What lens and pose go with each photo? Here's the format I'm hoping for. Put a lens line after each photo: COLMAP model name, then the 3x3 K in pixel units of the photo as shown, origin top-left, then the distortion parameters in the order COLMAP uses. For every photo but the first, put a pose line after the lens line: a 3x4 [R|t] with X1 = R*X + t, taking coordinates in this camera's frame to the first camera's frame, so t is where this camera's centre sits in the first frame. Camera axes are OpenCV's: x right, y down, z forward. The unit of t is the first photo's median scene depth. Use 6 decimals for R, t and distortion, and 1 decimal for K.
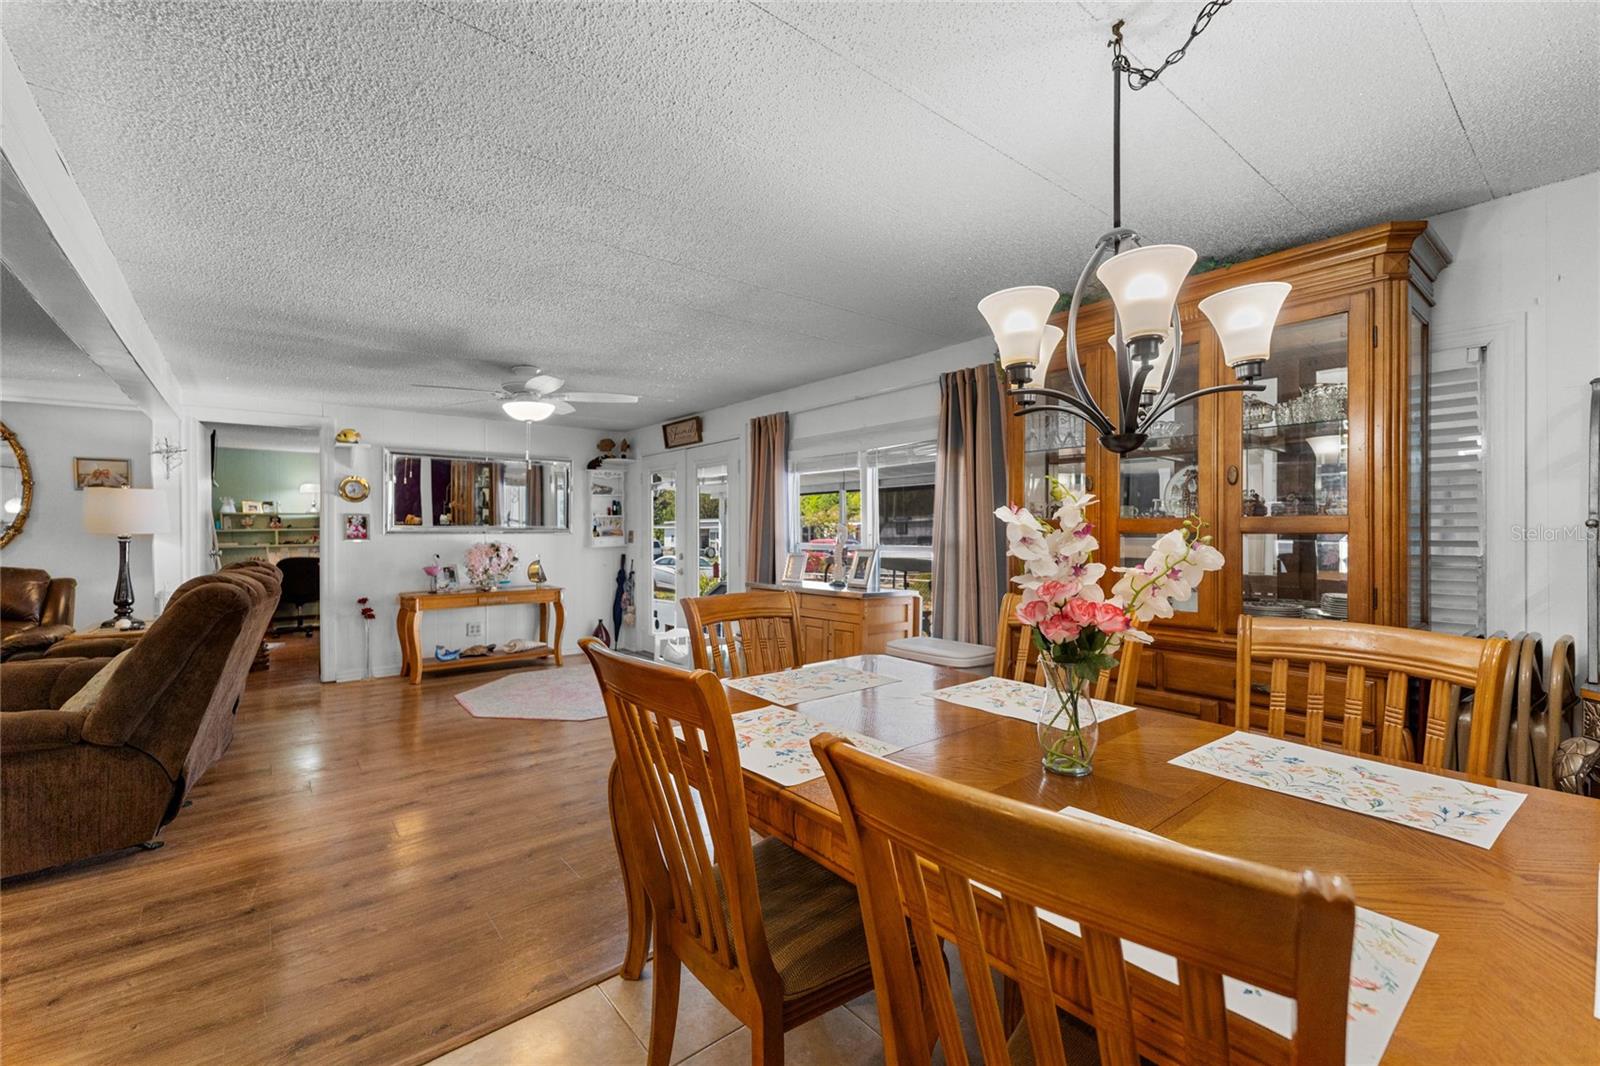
lens RADIAL K [[676.3, 0, 816.1], [0, 676.3, 528.5], [0, 0, 1]] dist [0.001516, 0.000429]
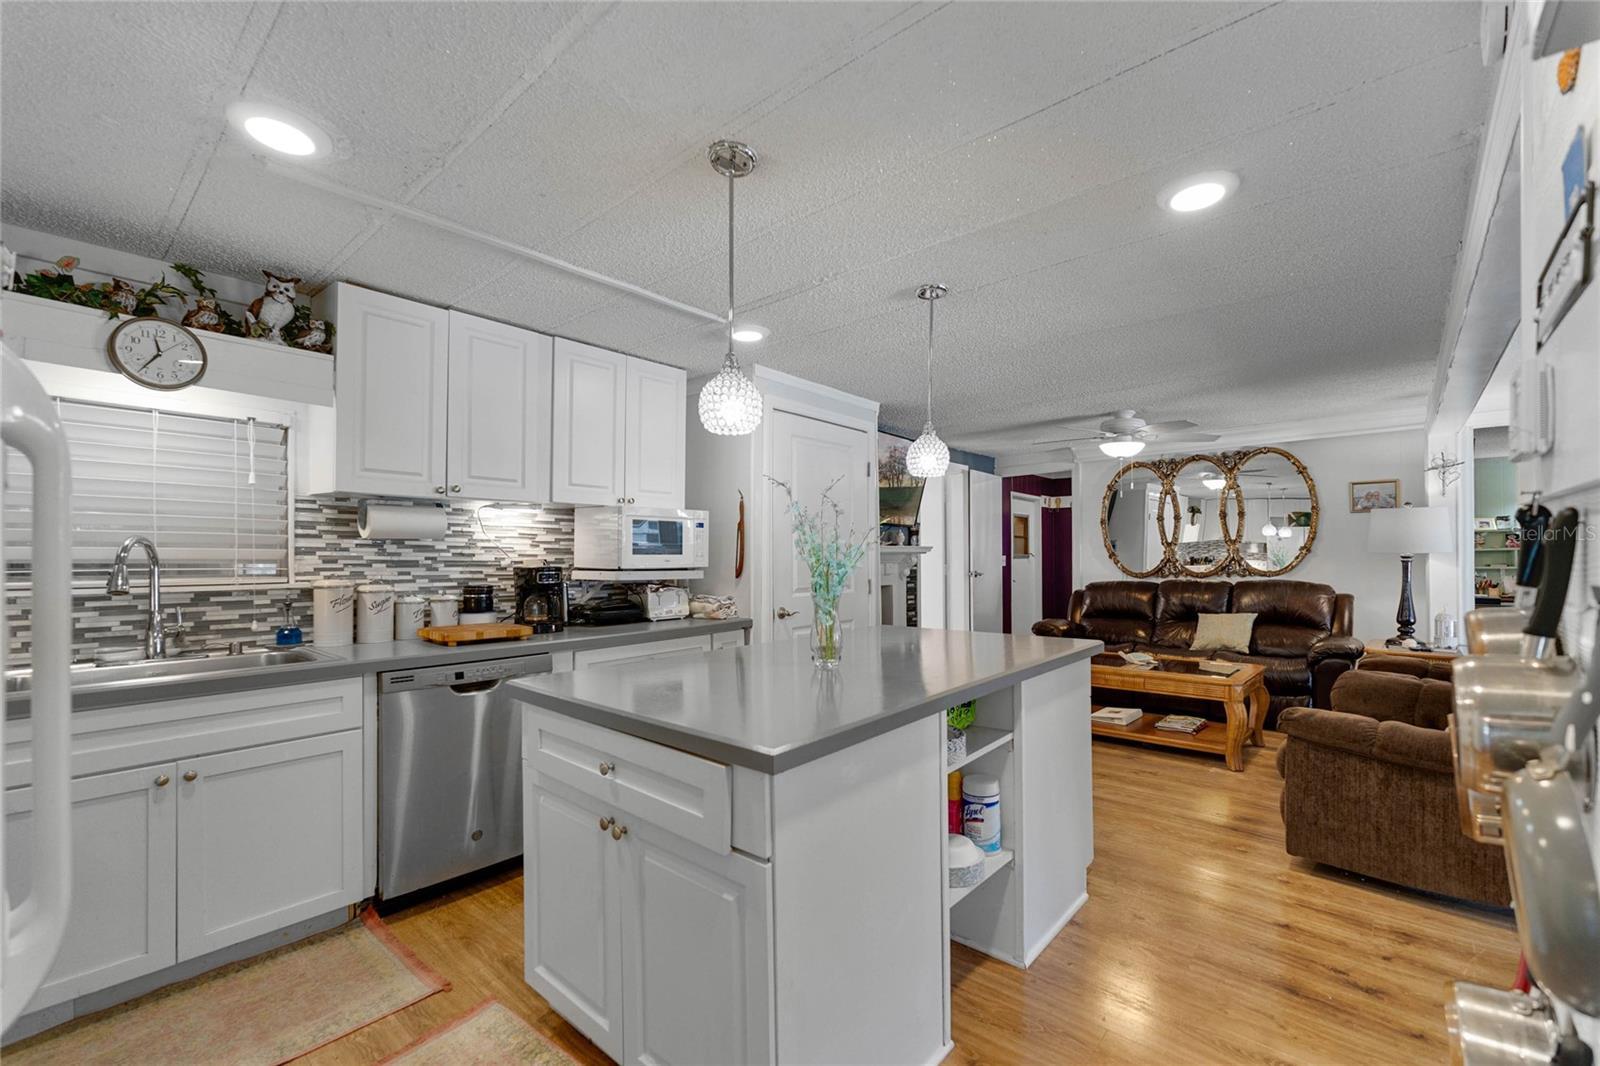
lens RADIAL K [[676.3, 0, 816.5], [0, 676.3, 555.0], [0, 0, 1]] dist [0.001516, 0.000429]
pose [[0.162994, 0.004325, -0.986618, -0.135632], [0.006569, 0.999963, 0.005469, -0.000802], [0.986605, -0.007372, 0.162960, -0.016325]]
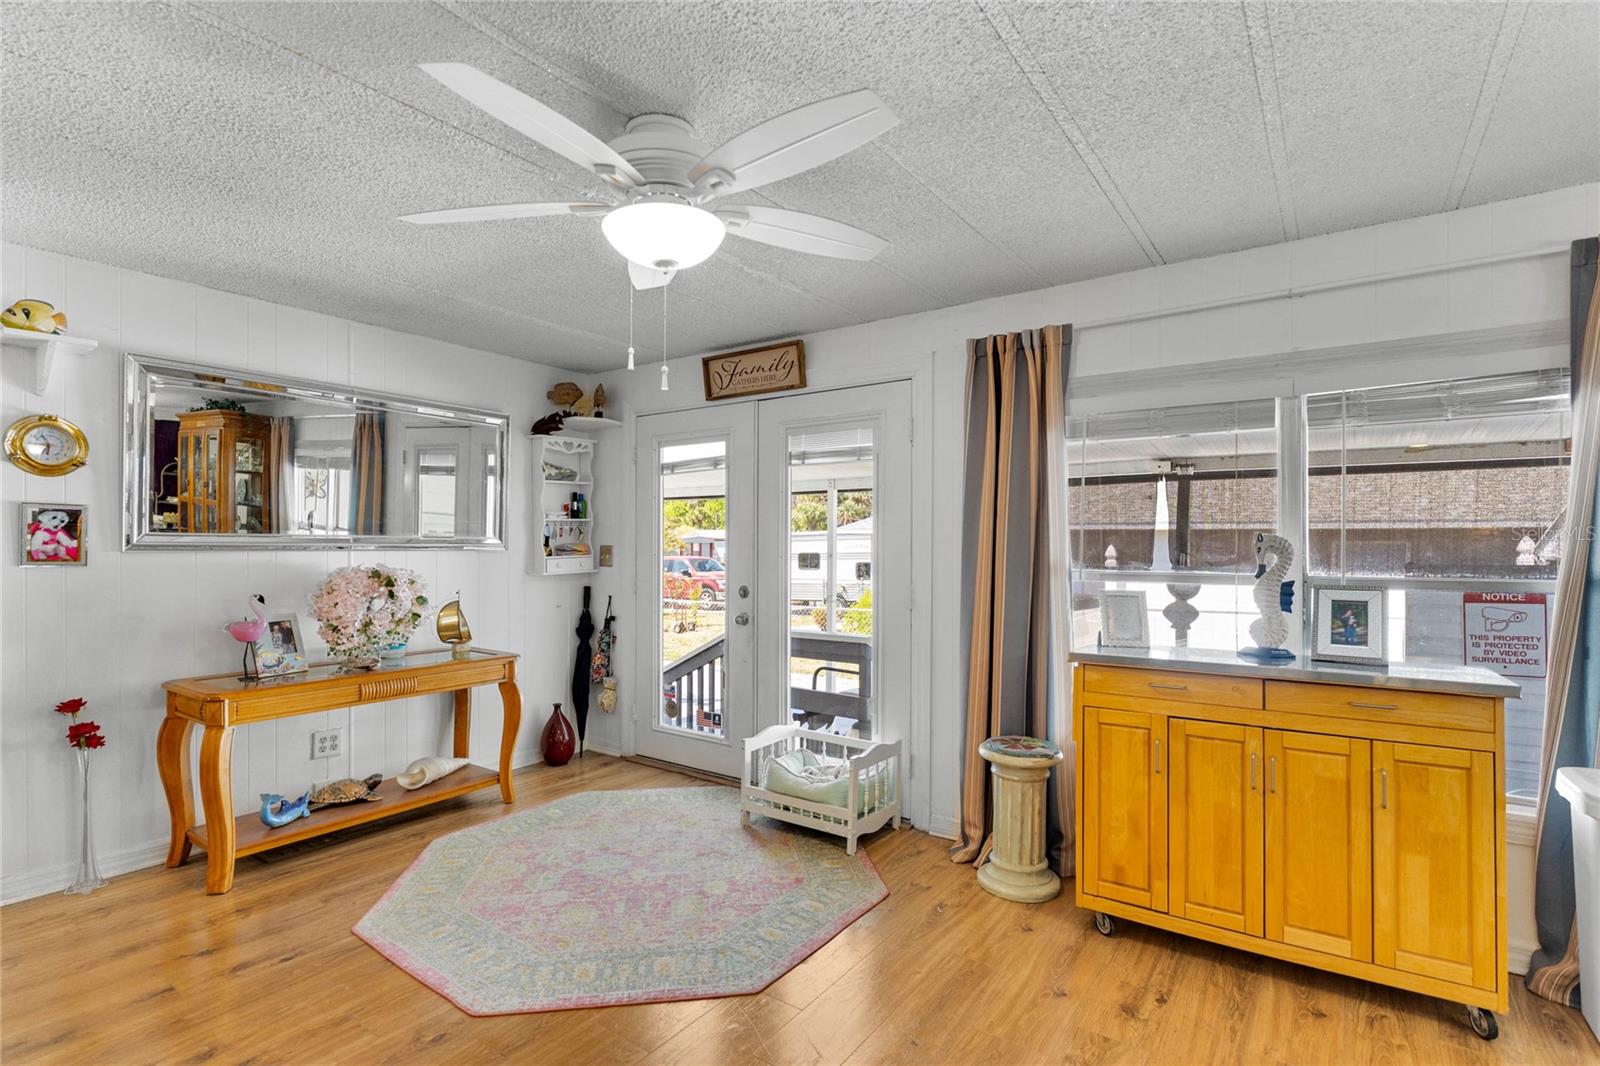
lens RADIAL K [[756.1, 0, 807.9], [0, 756.1, 544.6], [0, 0, 1]] dist [-0.002190, -0.000499]
pose [[0.965322, 0.005595, 0.261004, -0.328590], [-0.005864, 0.999983, 0.000253, 0.001617], [-0.260998, -0.001775, 0.965338, 0.398342]]
